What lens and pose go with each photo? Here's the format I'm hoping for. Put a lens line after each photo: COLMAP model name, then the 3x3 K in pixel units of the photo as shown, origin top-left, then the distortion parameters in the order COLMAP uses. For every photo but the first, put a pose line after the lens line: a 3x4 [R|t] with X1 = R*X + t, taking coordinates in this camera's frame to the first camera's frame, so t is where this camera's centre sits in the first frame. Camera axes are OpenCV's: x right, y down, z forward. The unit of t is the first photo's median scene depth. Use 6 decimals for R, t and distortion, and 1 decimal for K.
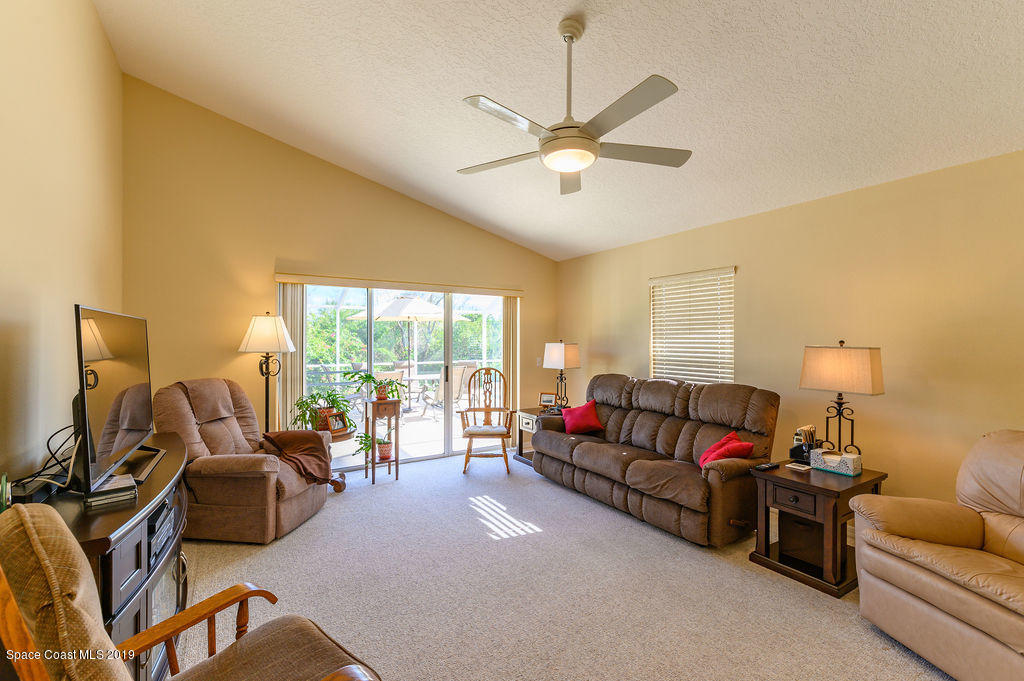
lens RADIAL K [[438.2, 0, 515.8], [0, 438.2, 339.3], [0, 0, 1]] dist [-0.001061, -0.001042]
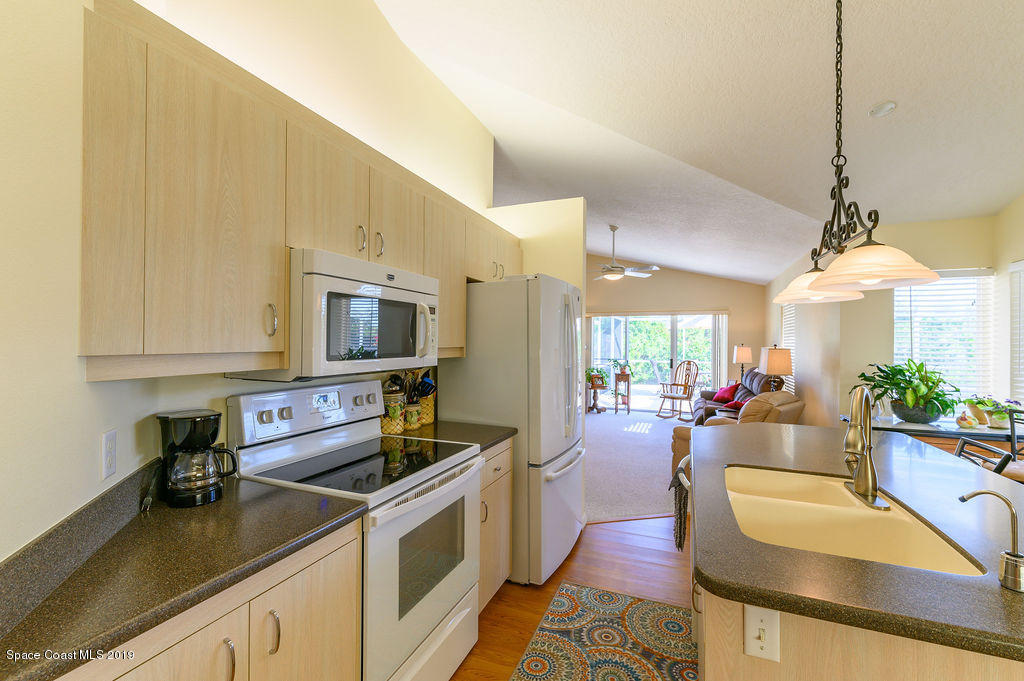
lens RADIAL K [[438.2, 0, 509.0], [0, 438.2, 339.0], [0, 0, 1]] dist [-0.001061, -0.001042]
pose [[0.589590, -0.005594, -0.807683, 1.015227], [-0.008157, 0.999884, -0.012880, 0.013783], [0.807661, 0.014182, 0.589476, -0.594281]]
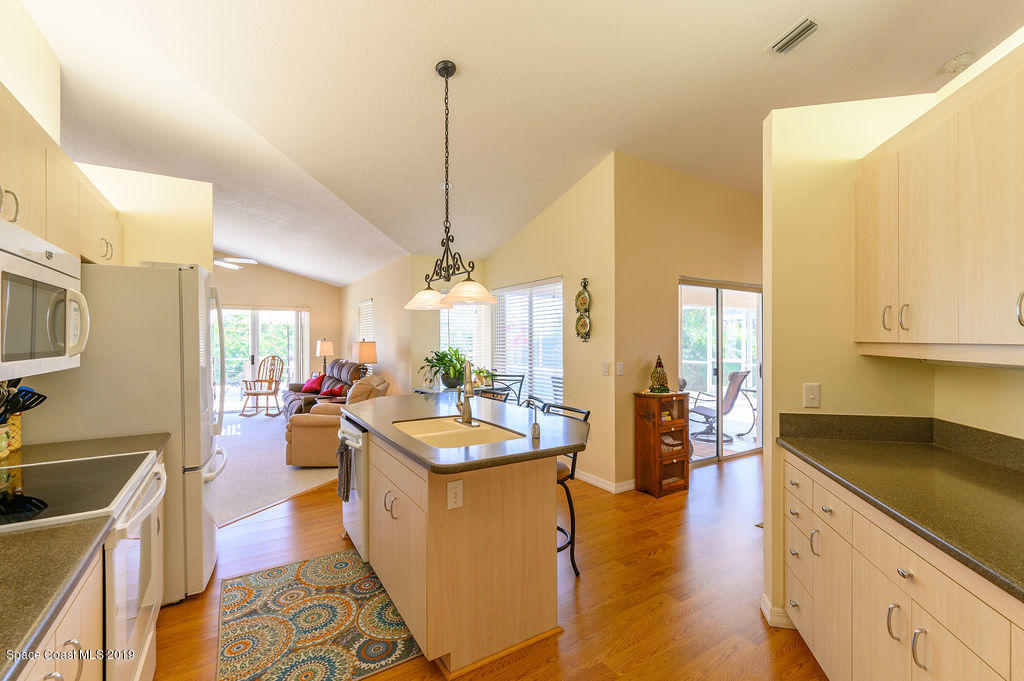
lens RADIAL K [[438.2, 0, 513.7], [0, 438.2, 337.9], [0, 0, 1]] dist [-0.001061, -0.001042]
pose [[0.999826, -0.007348, 0.017145, 0.955872], [0.007447, 0.999956, -0.005687, 0.017015], [-0.017103, 0.005814, 0.999837, -0.774420]]
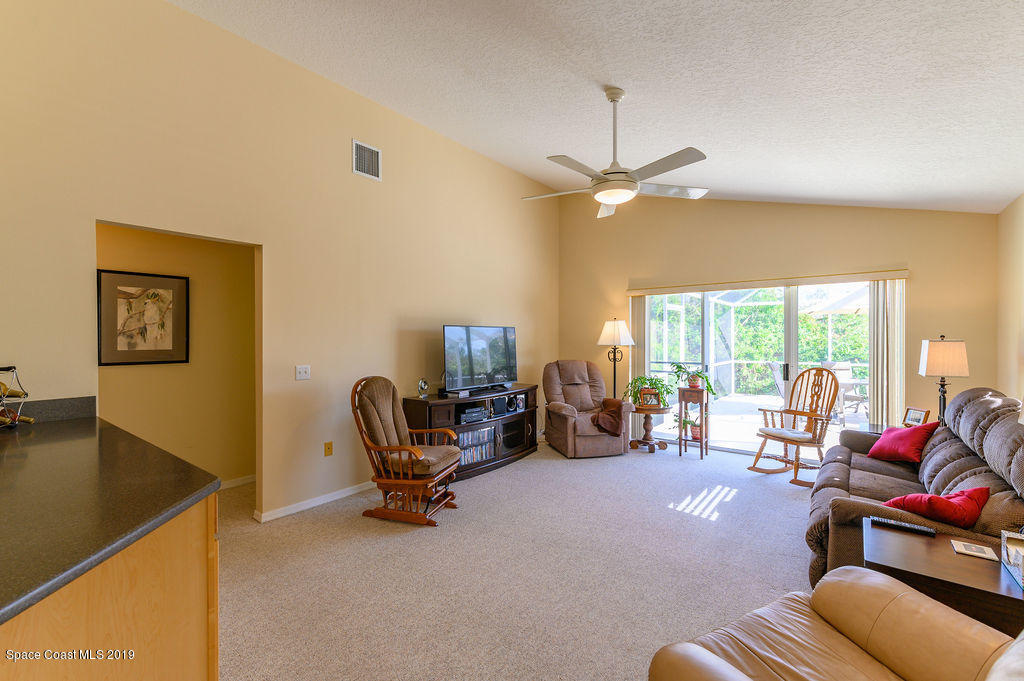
lens RADIAL K [[438.2, 0, 513.7], [0, 438.2, 336.8], [0, 0, 1]] dist [-0.001061, -0.001042]
pose [[0.350629, -0.009390, -0.936467, 0.635876], [-0.002591, 0.999936, -0.010997, 0.016858], [0.936511, 0.006282, 0.350582, 0.151822]]
